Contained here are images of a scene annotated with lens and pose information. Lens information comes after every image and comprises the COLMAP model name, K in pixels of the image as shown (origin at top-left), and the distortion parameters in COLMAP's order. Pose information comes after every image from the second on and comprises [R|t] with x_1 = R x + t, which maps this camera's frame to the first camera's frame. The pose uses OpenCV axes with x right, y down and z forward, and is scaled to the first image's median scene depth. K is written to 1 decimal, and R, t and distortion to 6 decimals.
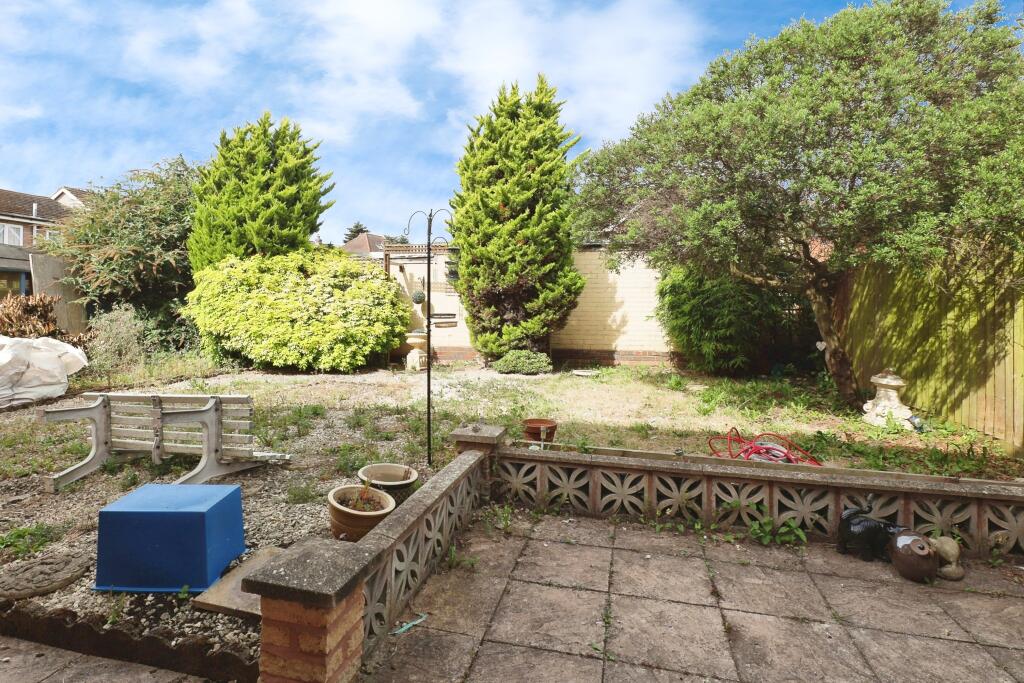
lens RADIAL K [[496.6, 0, 470.7], [0, 496.6, 306.1], [0, 0, 1]] dist [0.016780, -0.007699]
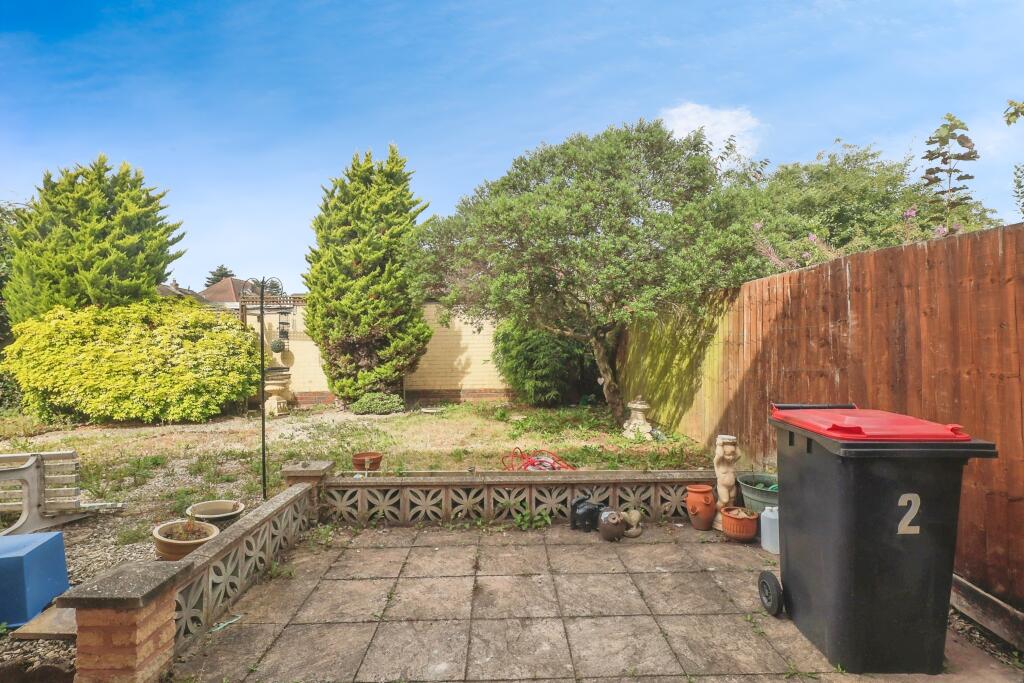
lens RADIAL K [[465.7, 0, 479.8], [0, 465.7, 351.9], [0, 0, 1]] dist [0.006741, -0.003870]
pose [[0.962500, -0.017138, 0.270740, 0.056352], [0.014948, 0.999837, 0.010148, -0.013475], [-0.270870, -0.005720, 0.962599, -0.089450]]
